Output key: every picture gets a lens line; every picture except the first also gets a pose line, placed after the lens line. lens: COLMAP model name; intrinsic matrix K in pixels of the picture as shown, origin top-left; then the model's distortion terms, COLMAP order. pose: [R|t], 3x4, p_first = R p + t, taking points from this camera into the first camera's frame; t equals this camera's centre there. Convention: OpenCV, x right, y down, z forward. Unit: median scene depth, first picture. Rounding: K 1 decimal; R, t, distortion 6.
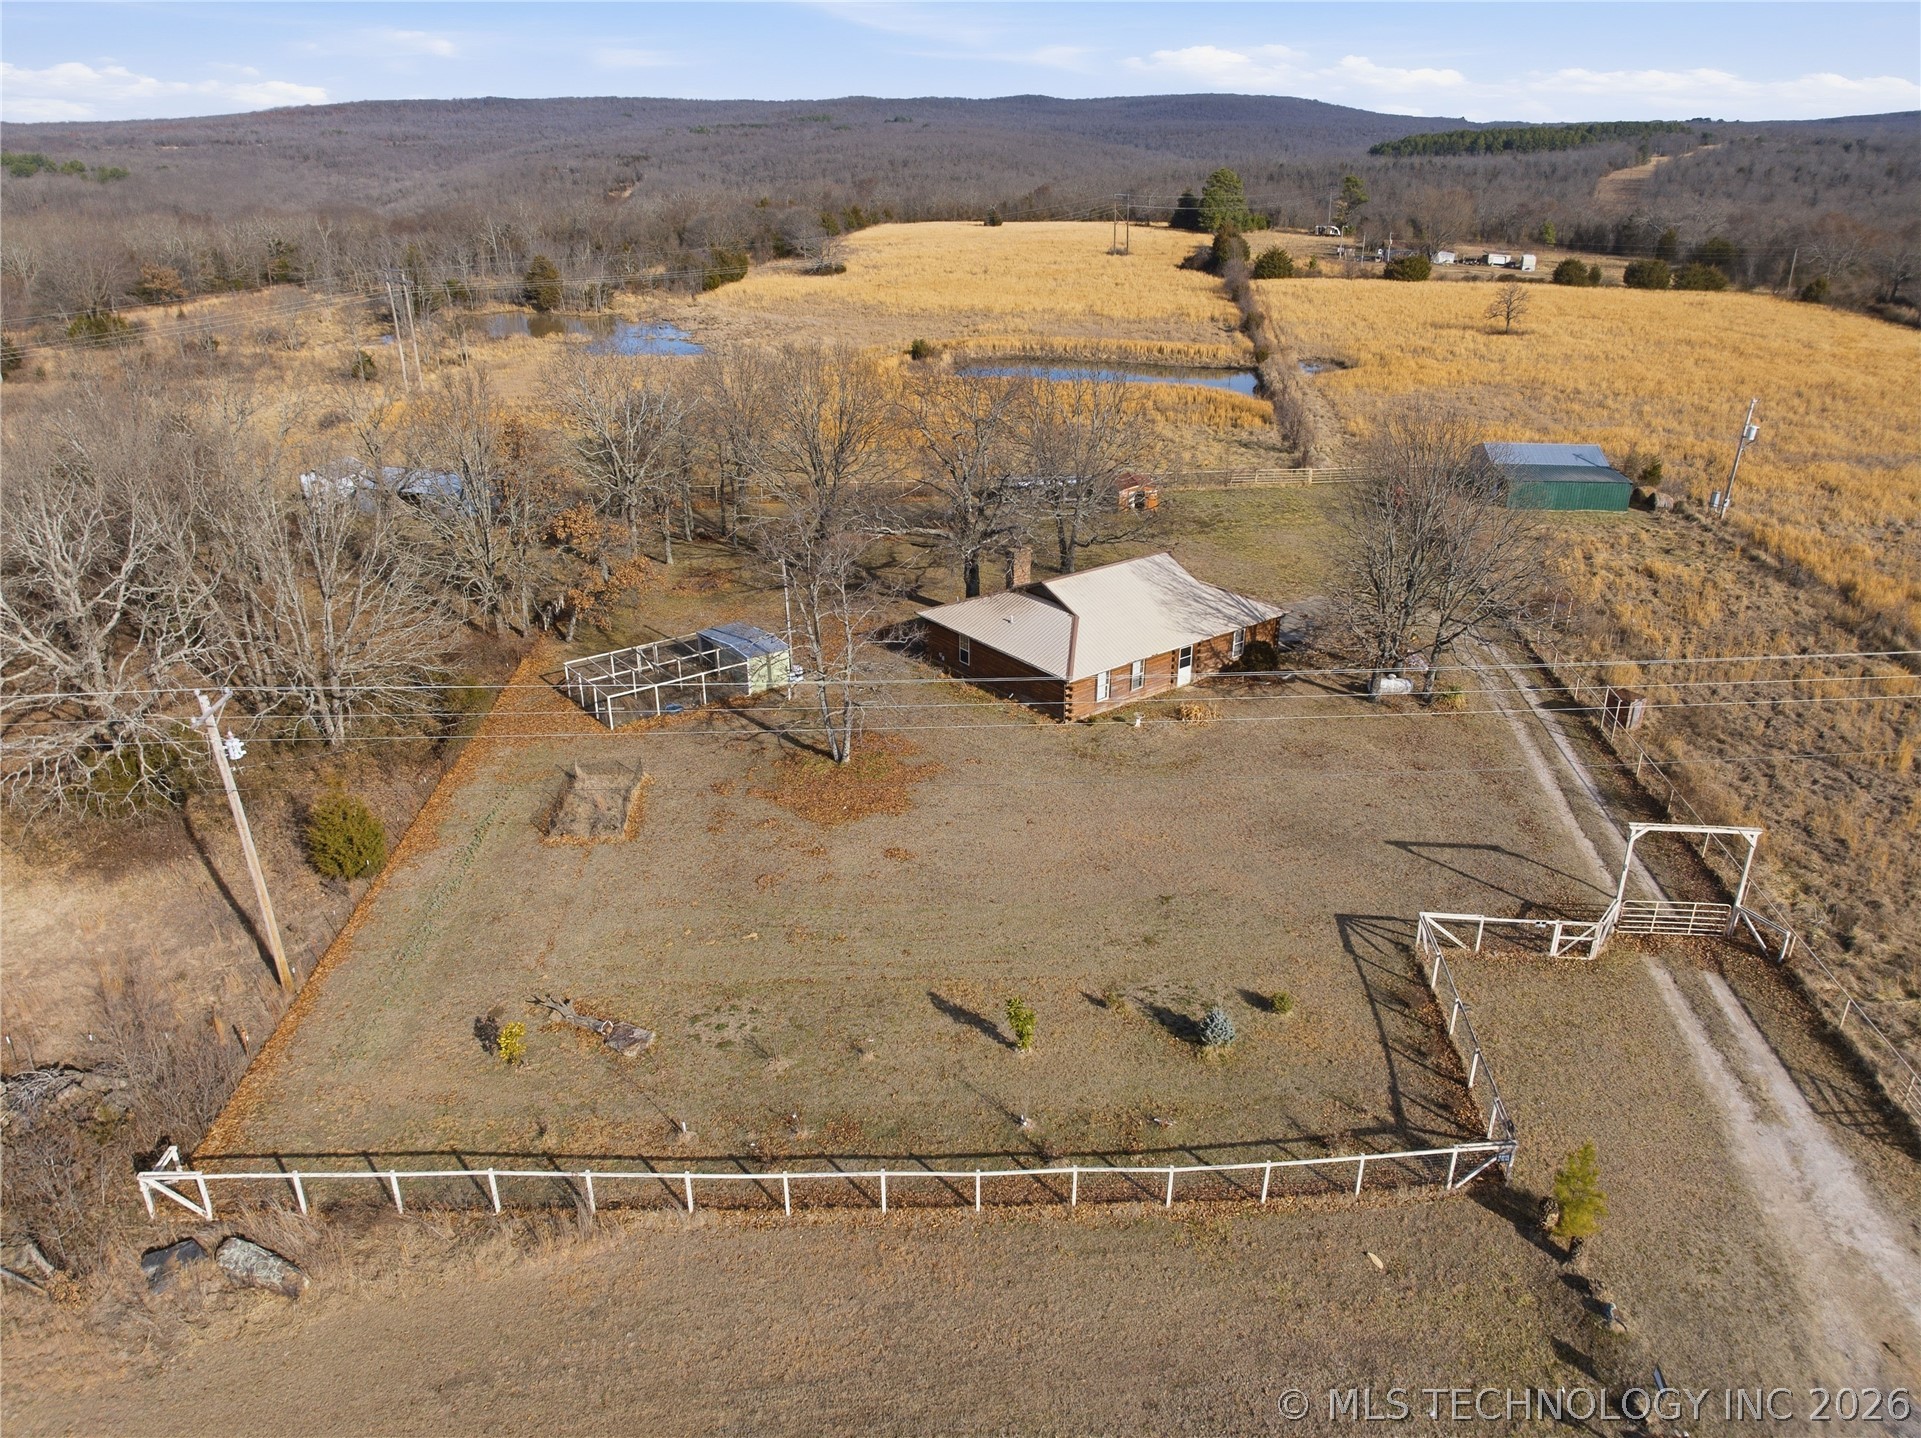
lens RADIAL K [[1351.8, 0, 957.2], [0, 1351.8, 731.2], [0, 0, 1]] dist [-0.056367, 0.021891]
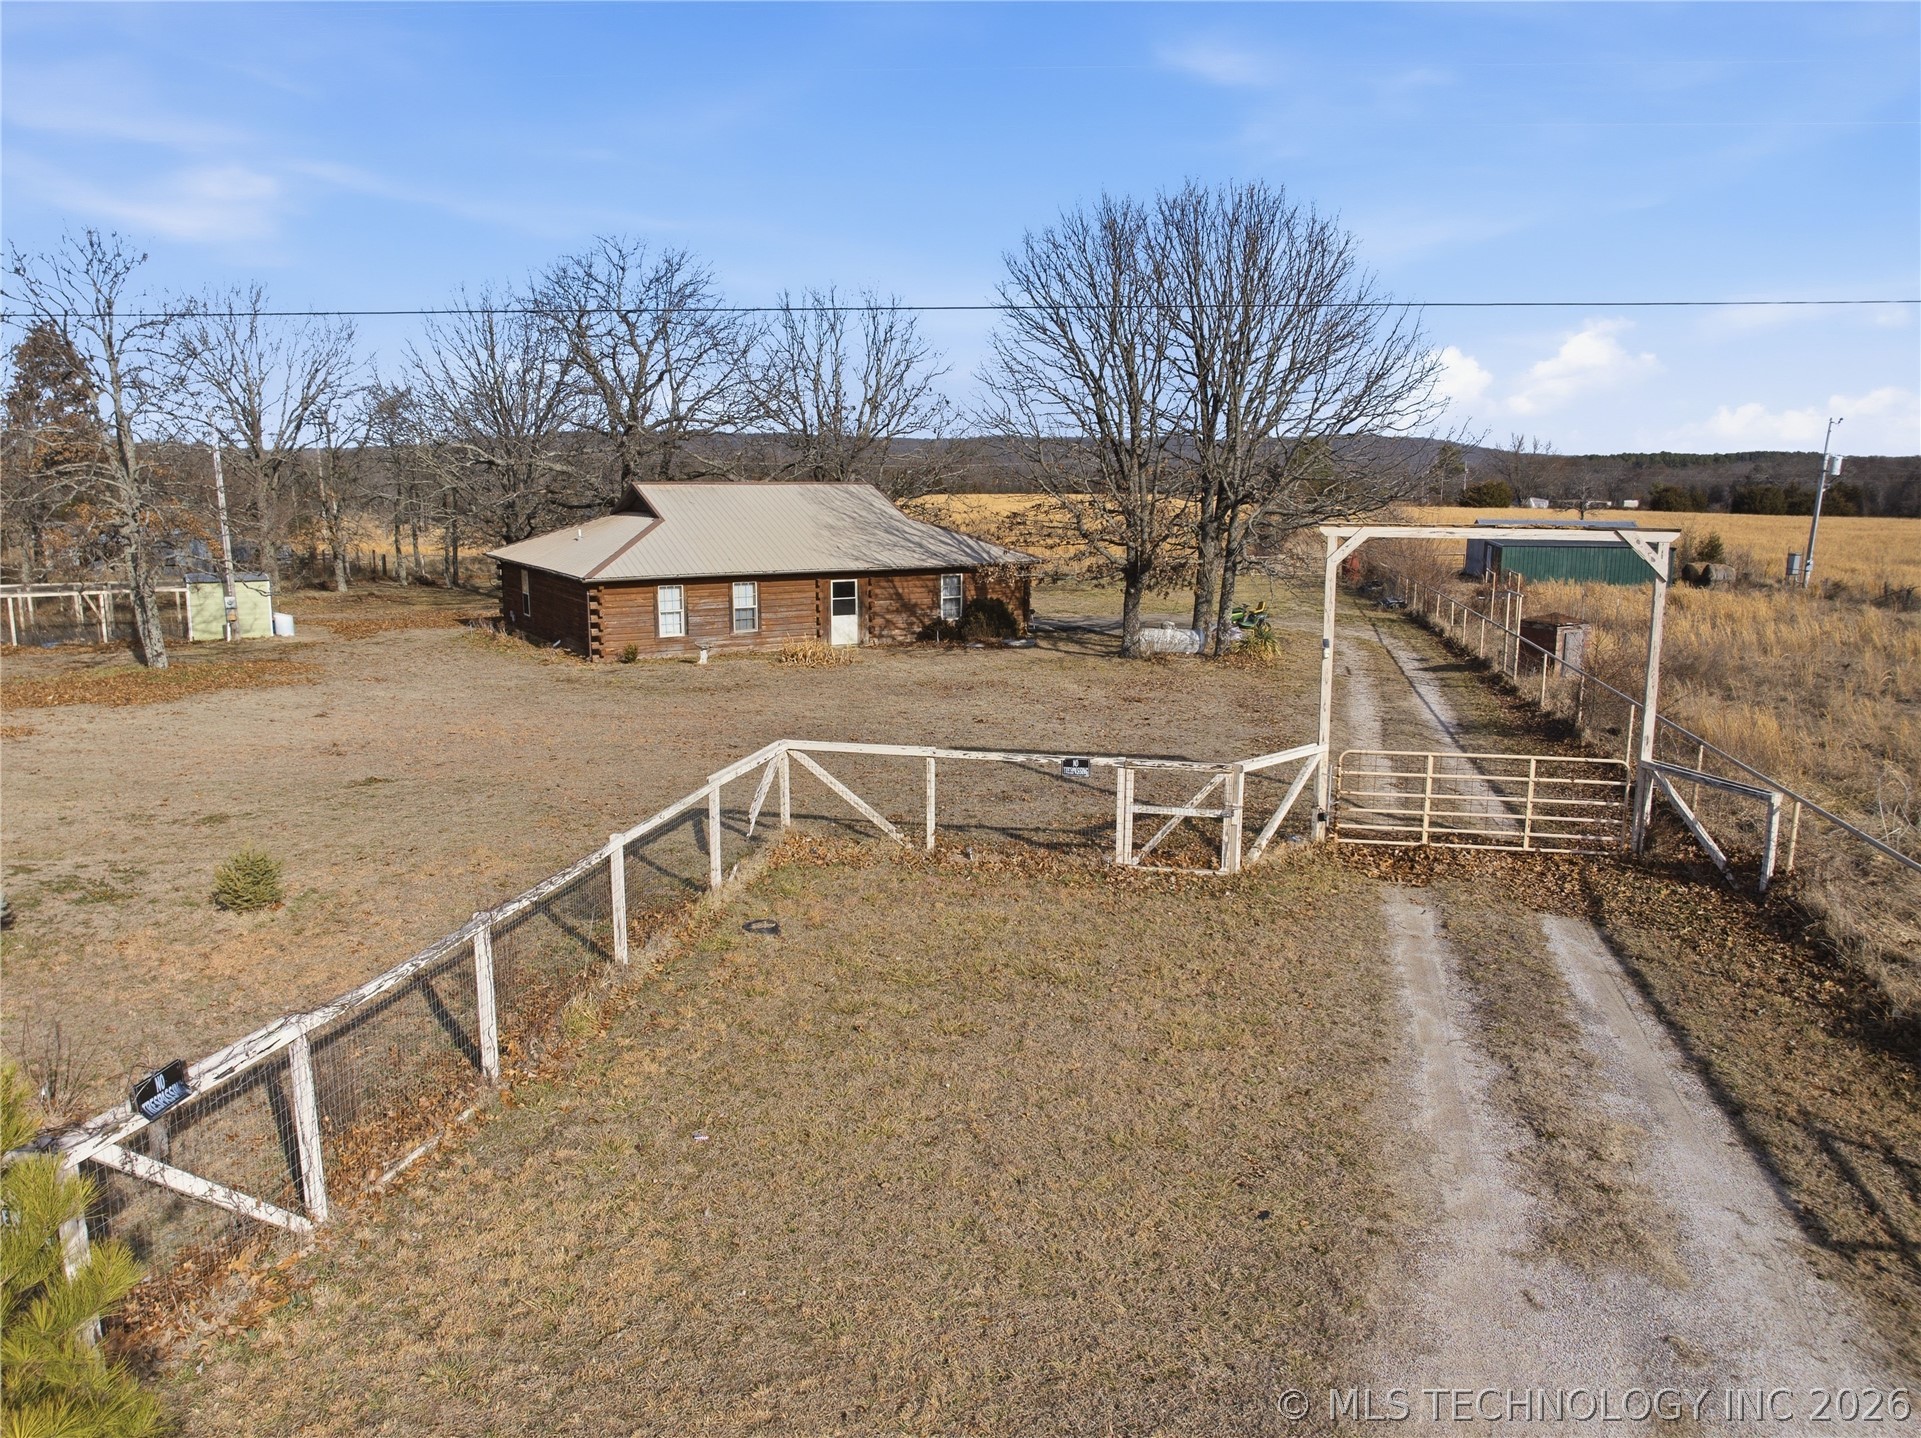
lens RADIAL K [[1349.0, 0, 954.9], [0, 1349.0, 707.9], [0, 0, 1]] dist [-0.049815, 0.003373]
pose [[0.993527, 0.026314, -0.110509, 0.174041], [-0.052973, 0.967877, -0.245782, 0.087539], [0.100492, 0.250045, 0.963005, 0.246350]]
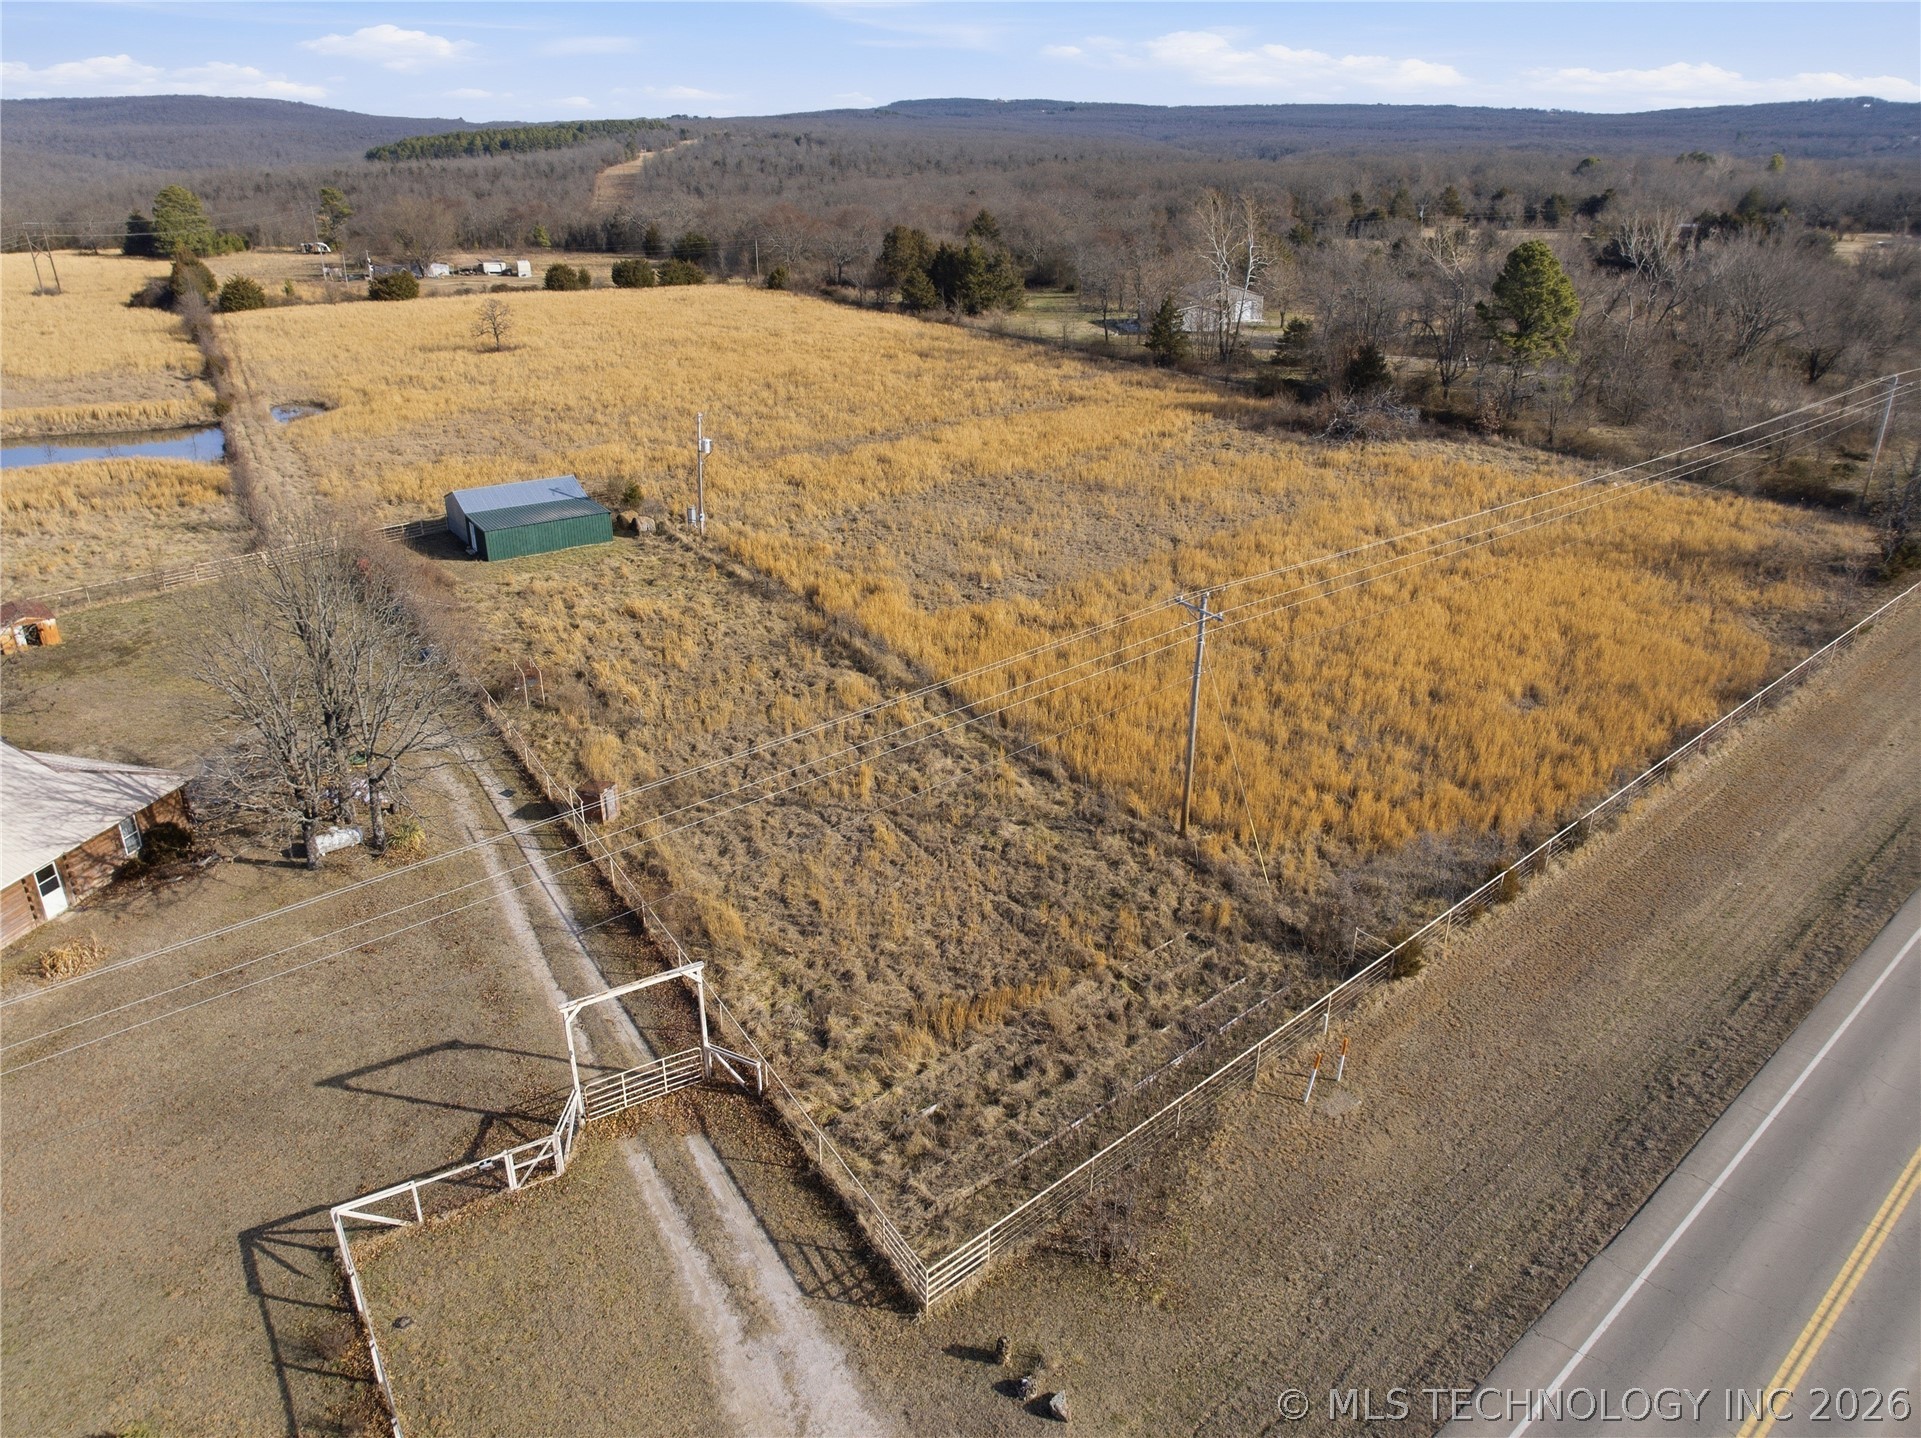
lens RADIAL K [[1351.8, 0, 957.2], [0, 1351.8, 731.2], [0, 0, 1]] dist [-0.056367, 0.021891]
pose [[0.791727, -0.244320, 0.559889, 0.106560], [0.244056, 0.966720, 0.076735, -0.040553], [-0.560004, 0.075891, 0.825007, 0.057090]]
